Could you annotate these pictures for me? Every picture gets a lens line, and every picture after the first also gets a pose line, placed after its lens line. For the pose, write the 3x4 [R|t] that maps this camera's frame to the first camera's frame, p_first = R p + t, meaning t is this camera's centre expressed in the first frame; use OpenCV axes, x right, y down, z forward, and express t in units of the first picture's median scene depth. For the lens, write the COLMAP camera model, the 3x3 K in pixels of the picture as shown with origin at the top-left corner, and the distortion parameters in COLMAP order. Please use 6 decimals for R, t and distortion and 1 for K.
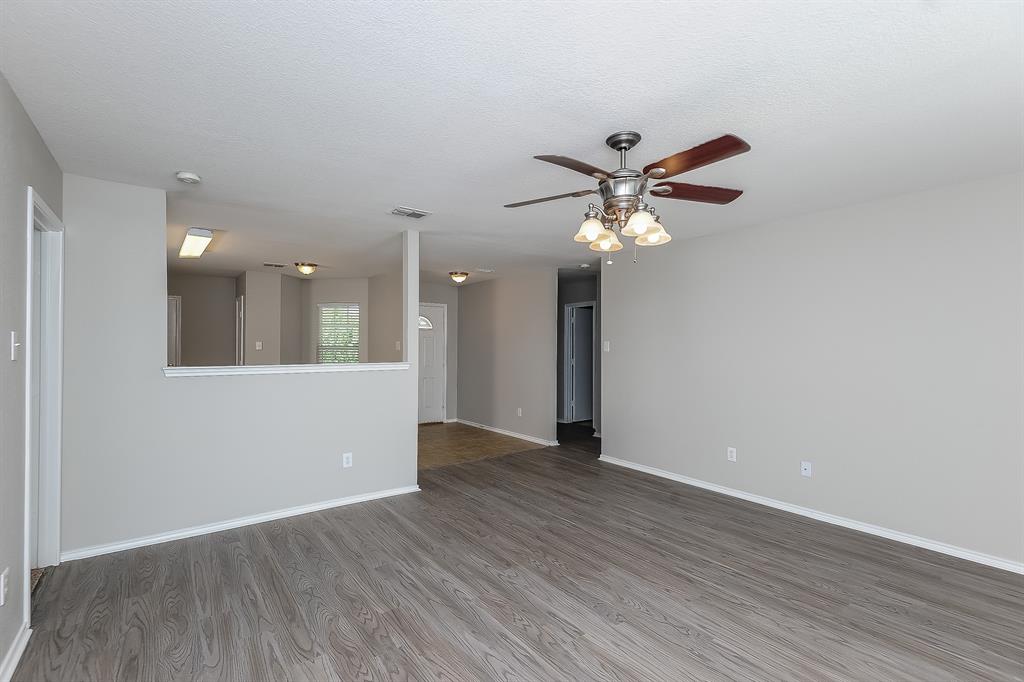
lens RADIAL K [[466.4, 0, 495.0], [0, 466.4, 344.7], [0, 0, 1]] dist [0.018250, -0.000571]
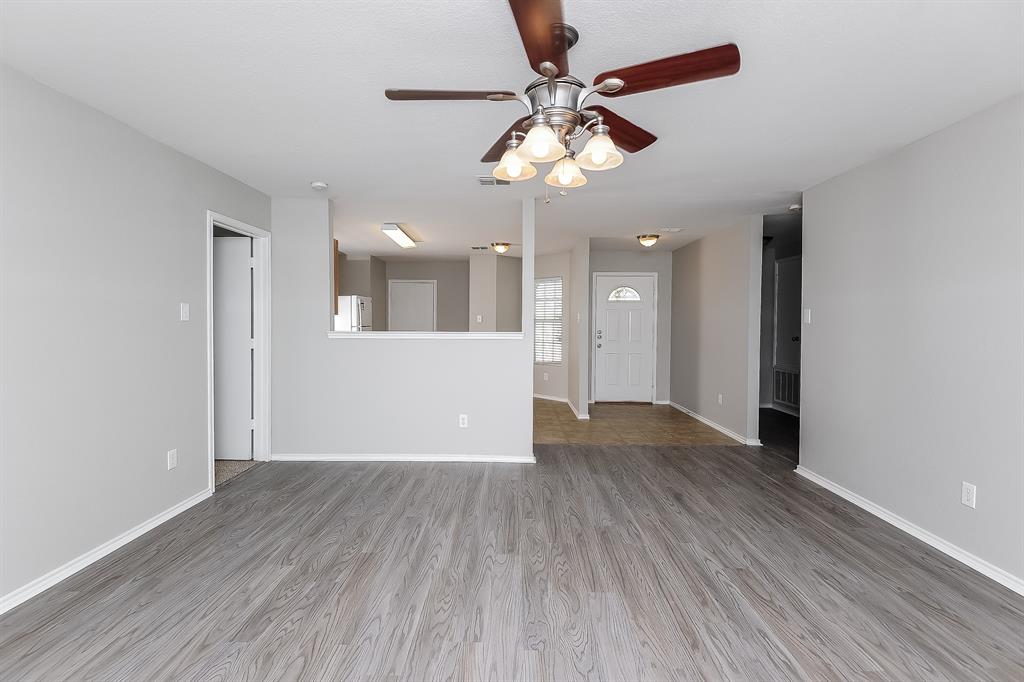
lens RADIAL K [[467.3, 0, 503.0], [0, 467.3, 330.4], [0, 0, 1]] dist [0.000775, -0.000929]
pose [[0.802887, 0.014255, -0.595961, 0.512311], [-0.003435, 0.999808, 0.019287, 0.019983], [0.596121, -0.013438, 0.802782, 0.243490]]
